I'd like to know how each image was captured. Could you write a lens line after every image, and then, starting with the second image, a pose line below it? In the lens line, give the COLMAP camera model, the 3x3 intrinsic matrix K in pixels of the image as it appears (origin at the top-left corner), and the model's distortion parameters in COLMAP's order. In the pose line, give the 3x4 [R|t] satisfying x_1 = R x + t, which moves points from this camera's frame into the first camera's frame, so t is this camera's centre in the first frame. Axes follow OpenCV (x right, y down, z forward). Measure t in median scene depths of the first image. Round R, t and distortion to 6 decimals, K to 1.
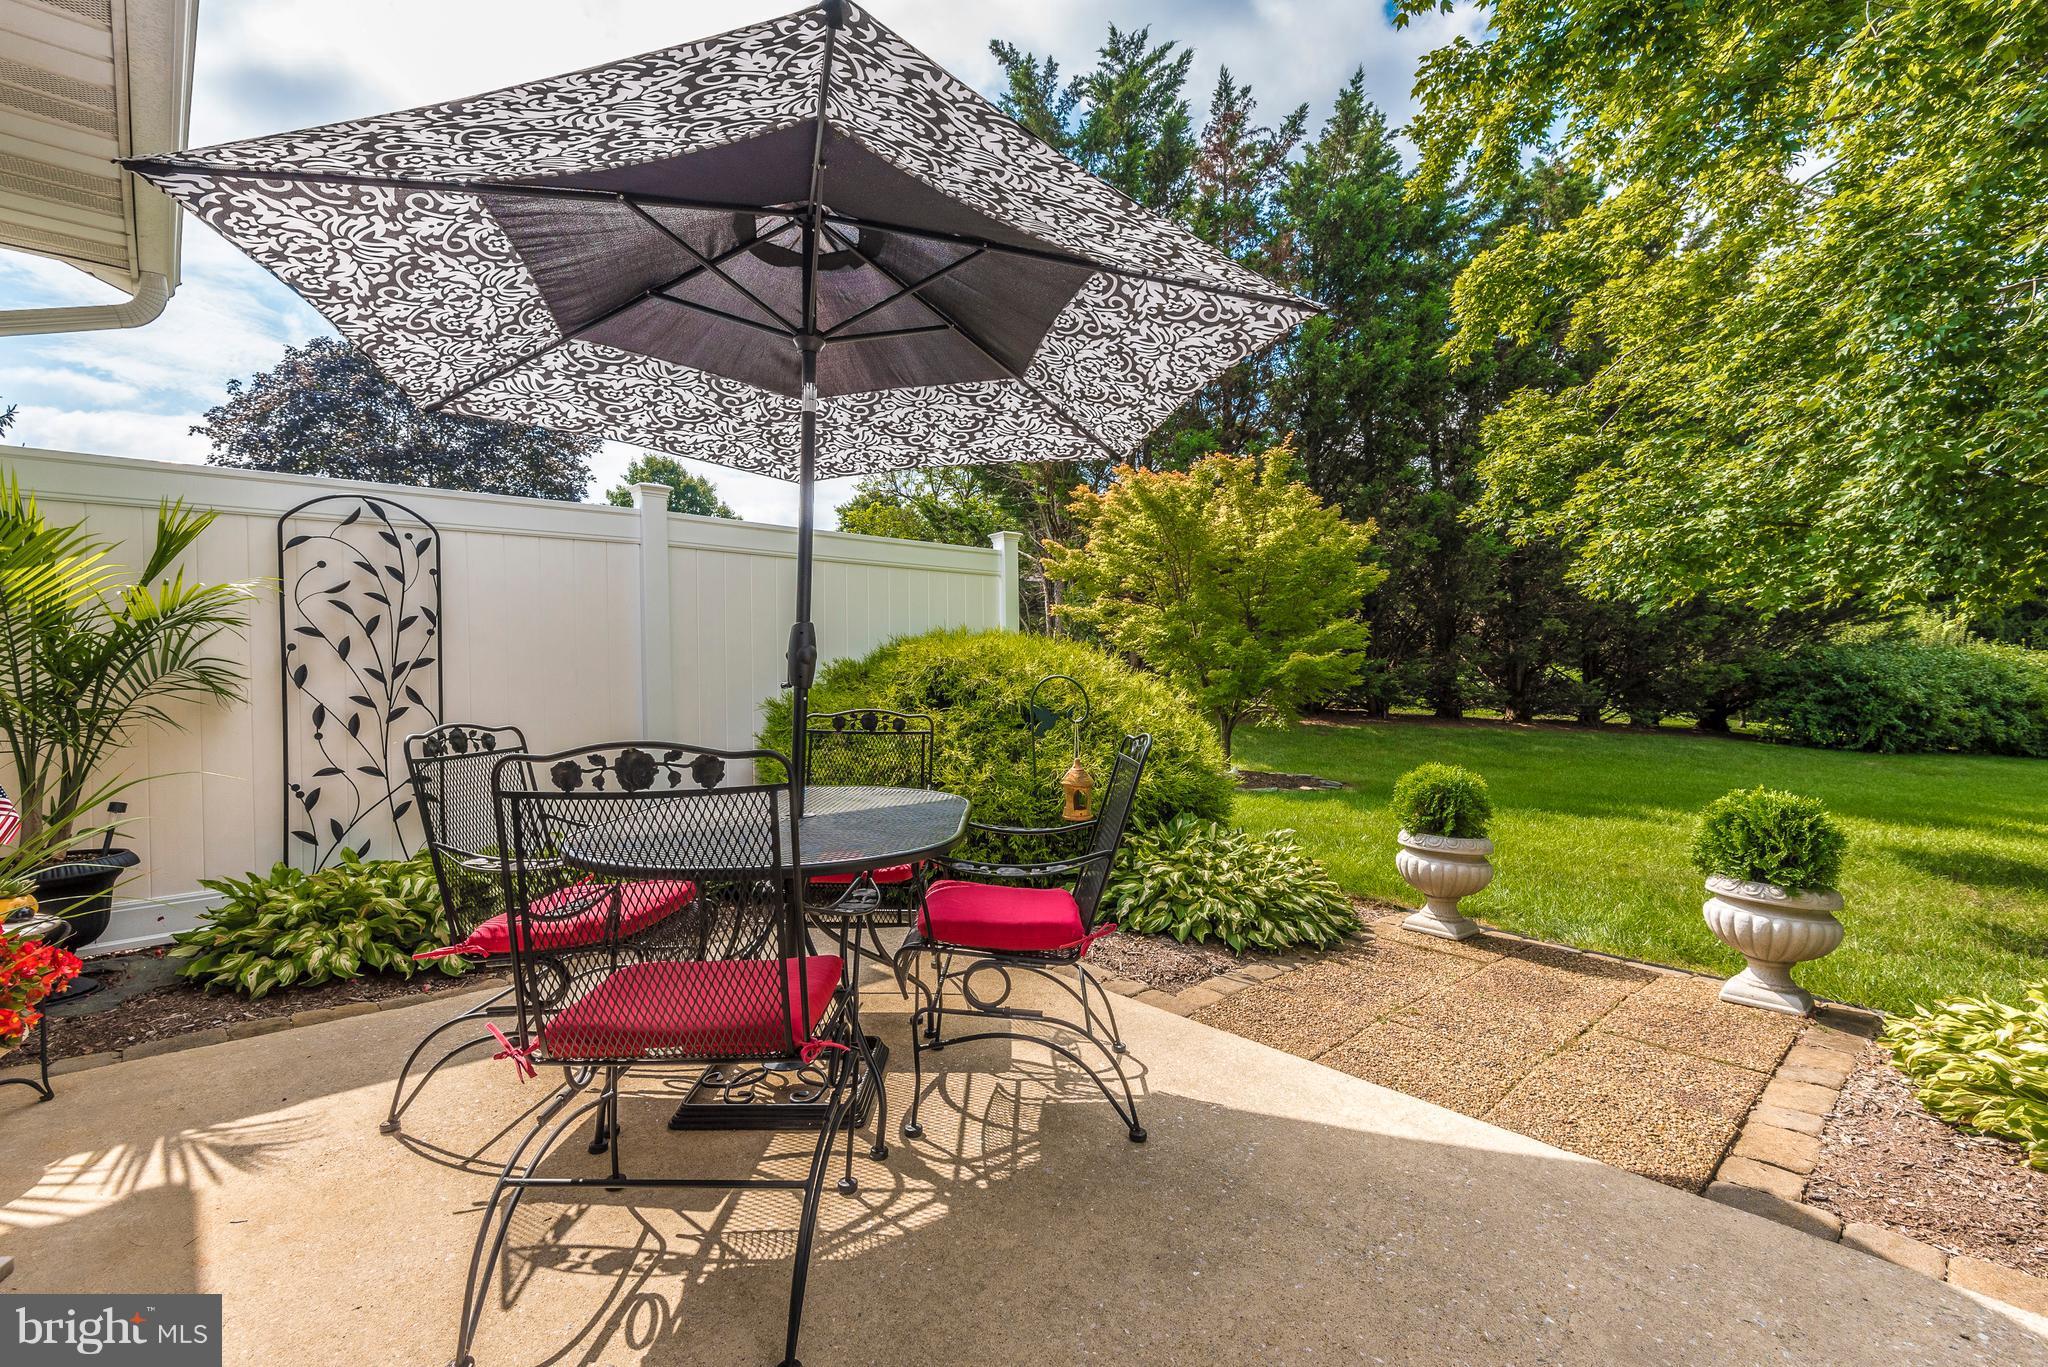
lens RADIAL K [[938.7, 0, 1020.7], [0, 938.7, 684.8], [0, 0, 1]] dist [-0.000984, 0.000017]
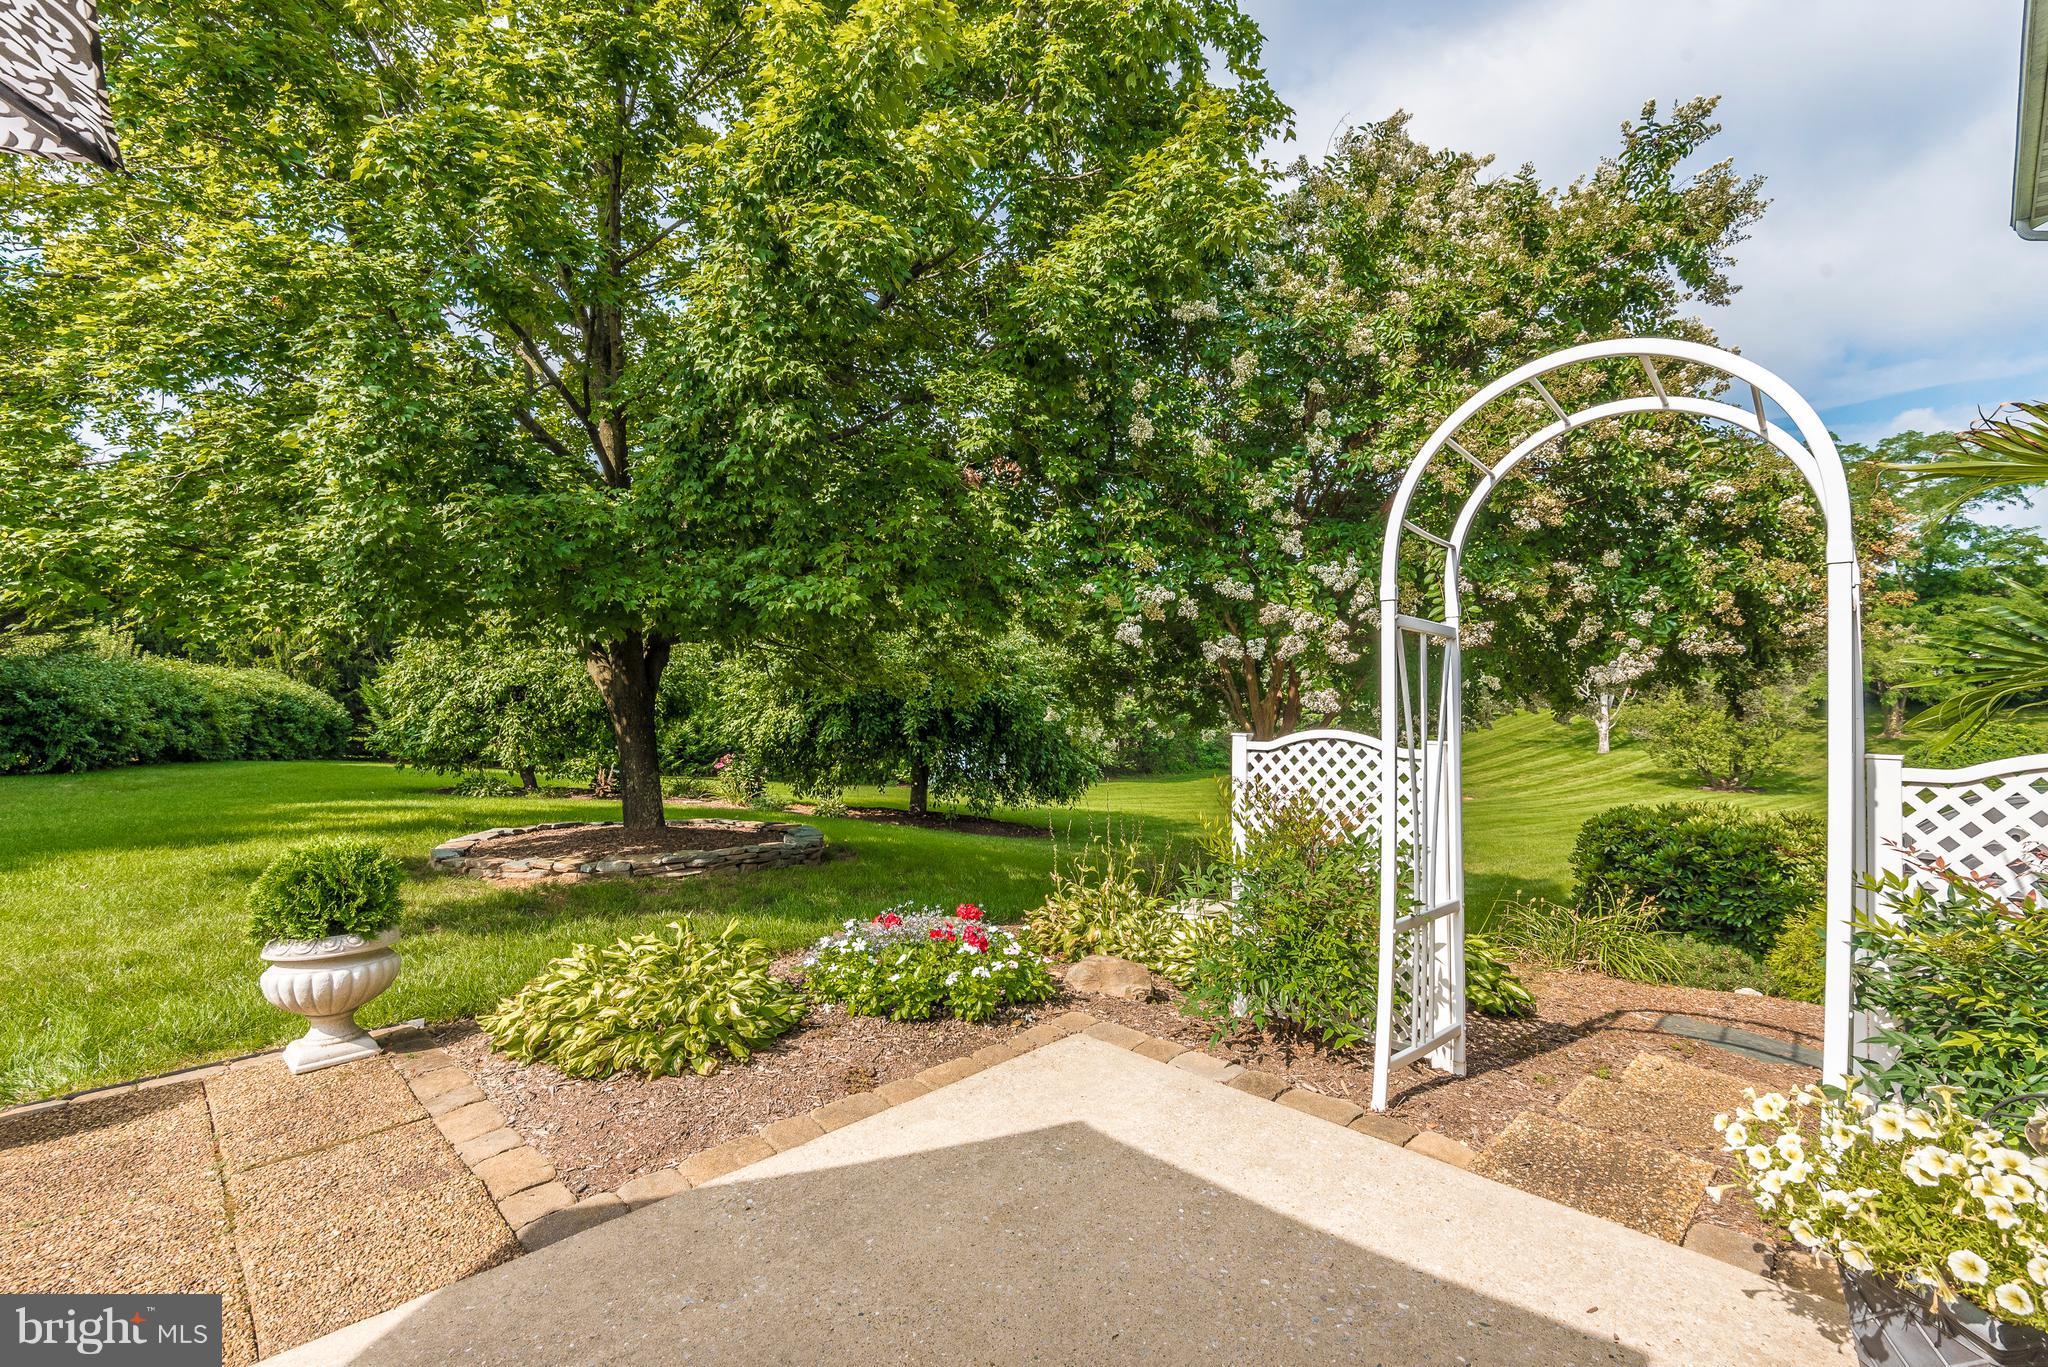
lens RADIAL K [[938.7, 0, 1021.9], [0, 938.7, 672.4], [0, 0, 1]] dist [-0.000984, 0.000017]
pose [[-0.018460, -0.004397, 0.999820, -0.186279], [0.023822, 0.999705, 0.004836, -0.047313], [-0.999546, 0.023907, -0.018349, 0.289229]]
